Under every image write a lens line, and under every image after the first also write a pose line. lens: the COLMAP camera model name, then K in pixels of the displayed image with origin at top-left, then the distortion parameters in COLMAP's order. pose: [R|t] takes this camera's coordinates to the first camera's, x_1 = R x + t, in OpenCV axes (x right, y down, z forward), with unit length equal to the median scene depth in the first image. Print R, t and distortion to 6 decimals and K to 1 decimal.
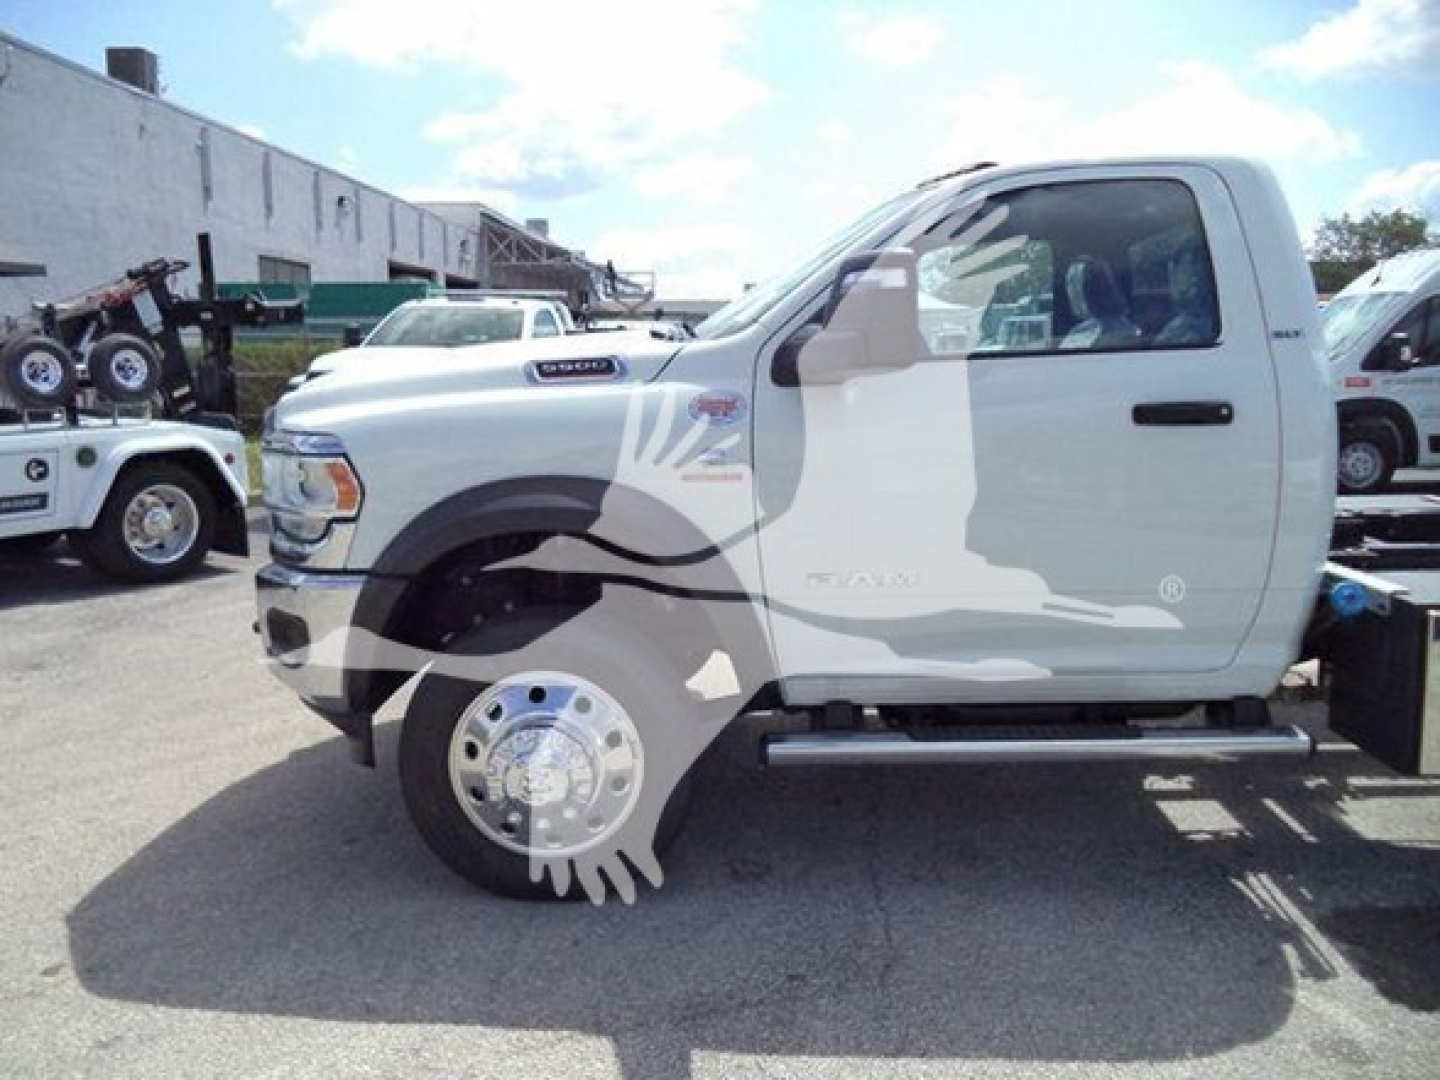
lens RADIAL K [[1166.7, 0, 717.5], [0, 1166.7, 564.6], [0, 0, 1]] dist [-0.047860, 0.013742]
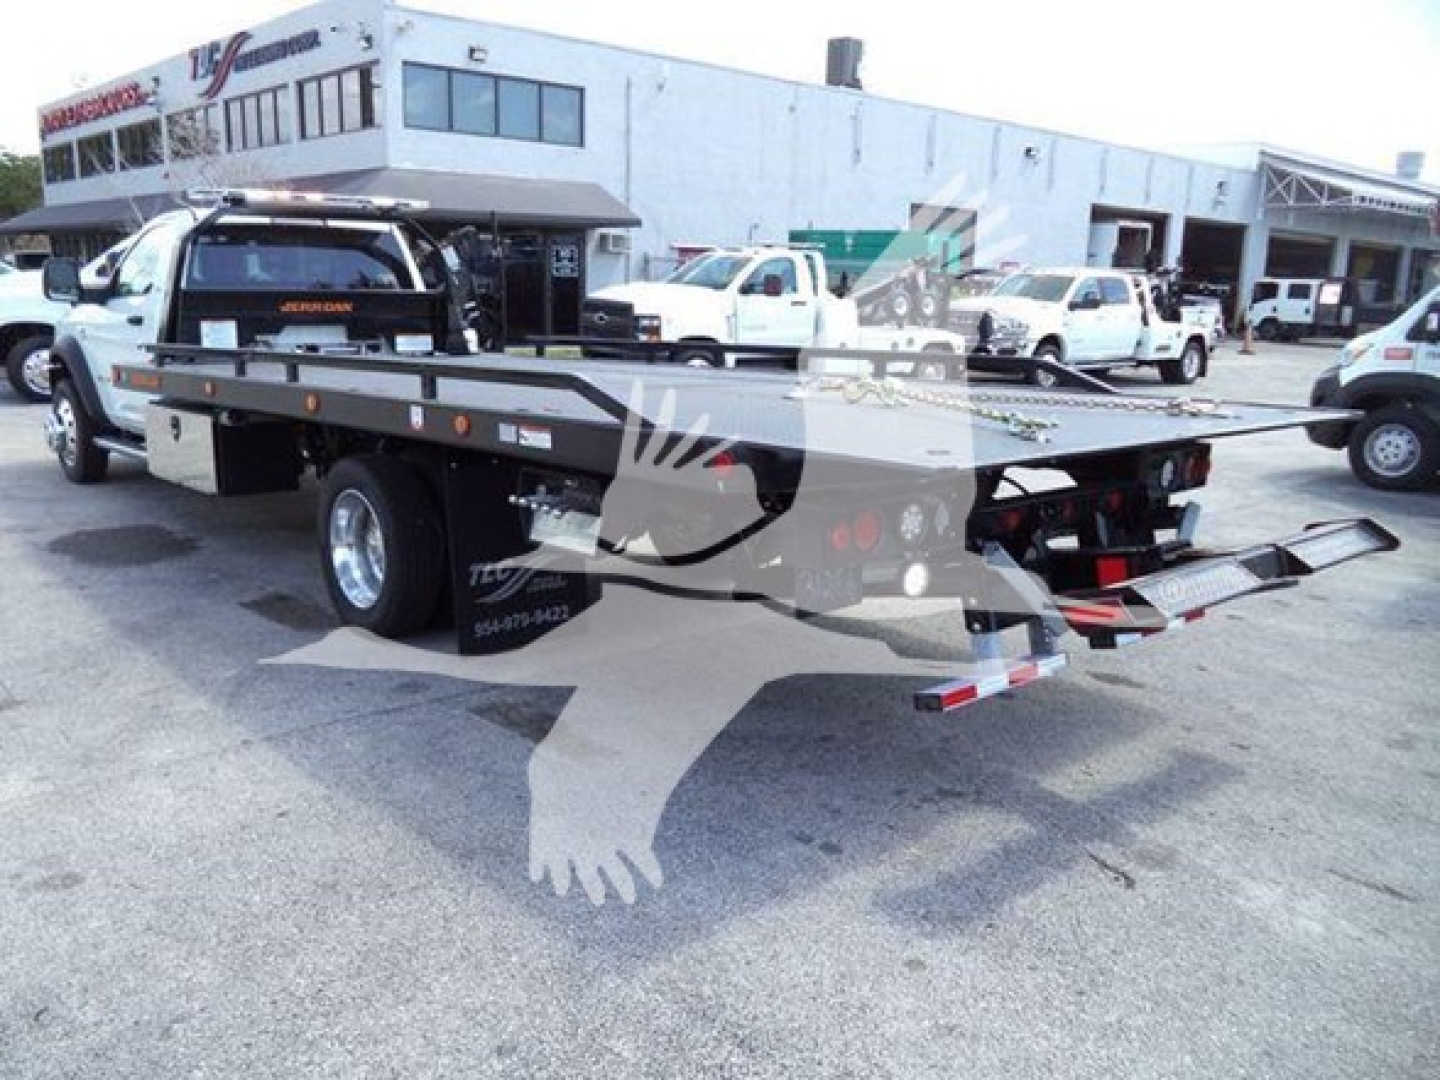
lens RADIAL K [[1166.7, 0, 717.5], [0, 1166.7, 564.6], [0, 0, 1]] dist [-0.047860, 0.013742]
pose [[0.706773, 0.191663, -0.680982, 0.382458], [-0.155671, 0.981142, 0.114576, -0.009852], [0.690100, 0.025030, 0.723281, 0.006680]]
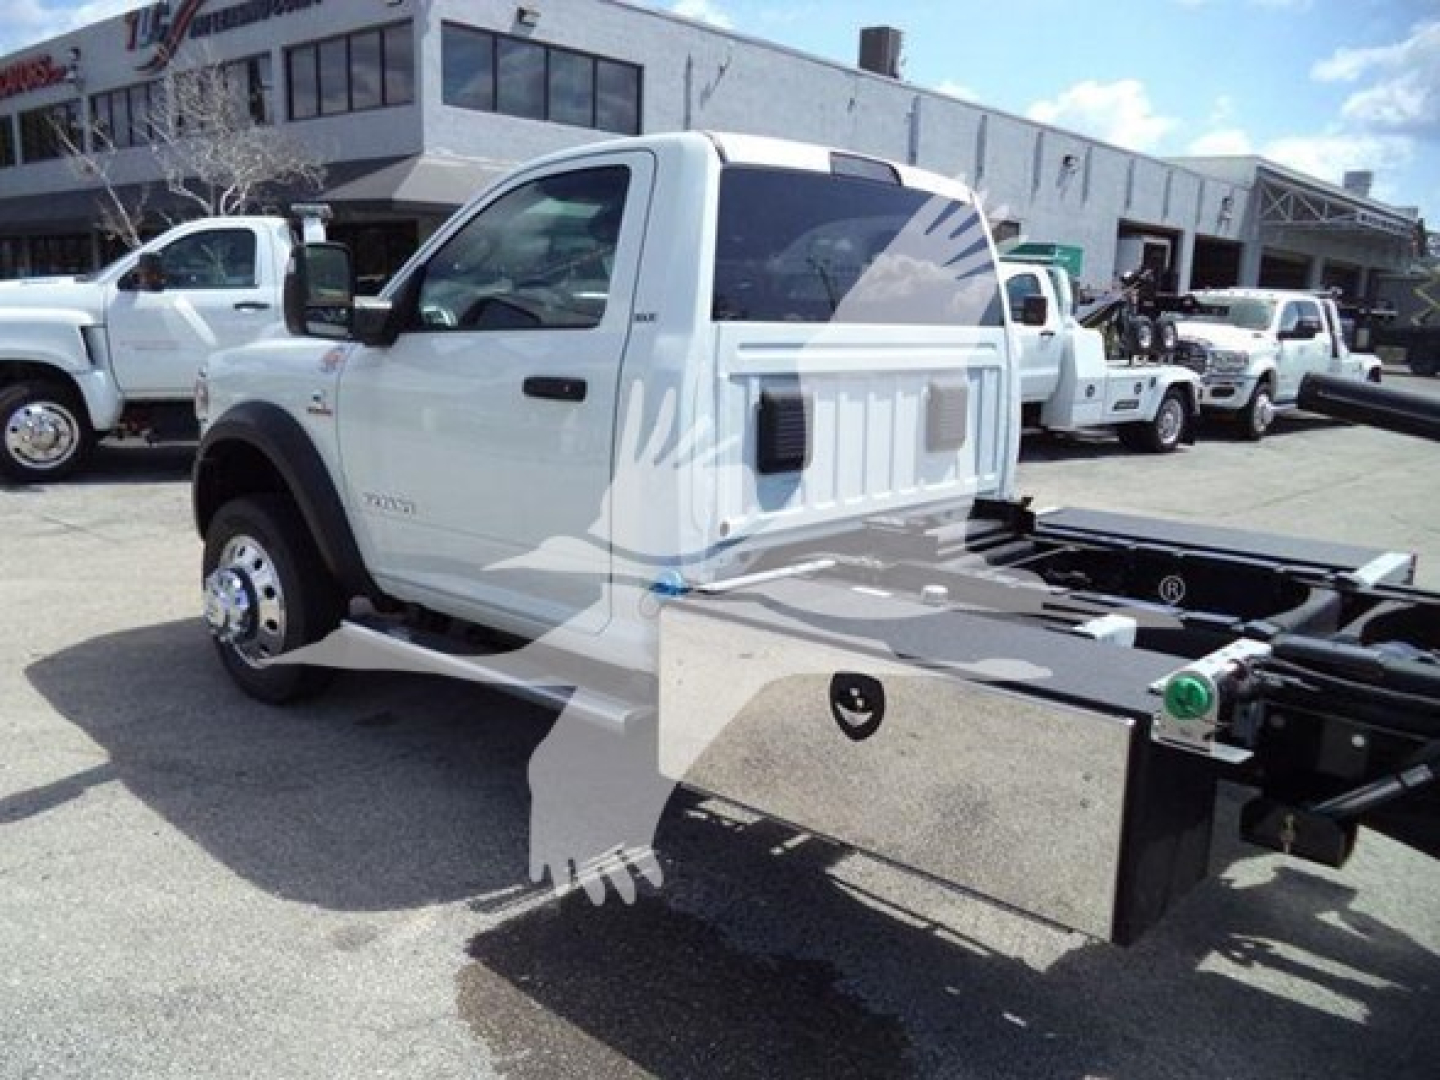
lens RADIAL K [[1166.7, 0, 717.5], [0, 1166.7, 564.6], [0, 0, 1]] dist [-0.047860, 0.013742]
pose [[0.775839, 0.170015, -0.607592, 0.145675], [-0.148114, 0.985176, 0.086542, -0.010291], [0.613299, 0.022850, 0.789520, 0.028865]]
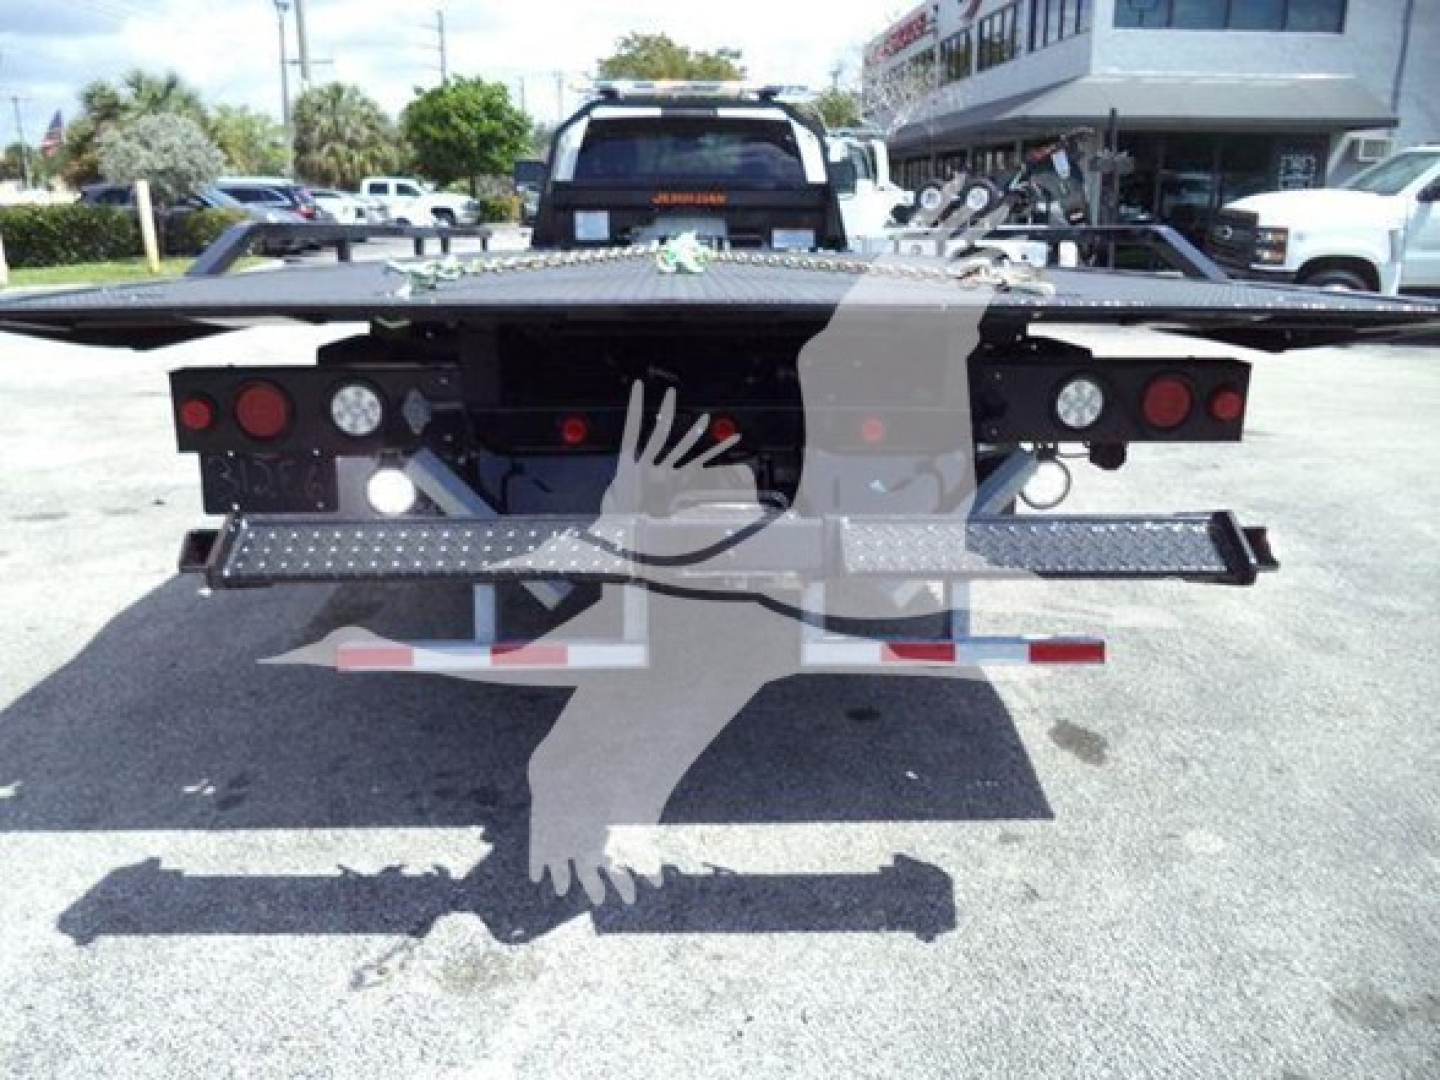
lens RADIAL K [[1166.7, 0, 717.5], [0, 1166.7, 564.6], [0, 0, 1]] dist [-0.047860, 0.013742]
pose [[0.092924, 0.306209, -0.947418, 0.406319], [-0.183238, 0.940542, 0.286014, -0.024275], [0.978667, 0.147025, 0.143508, 0.138468]]
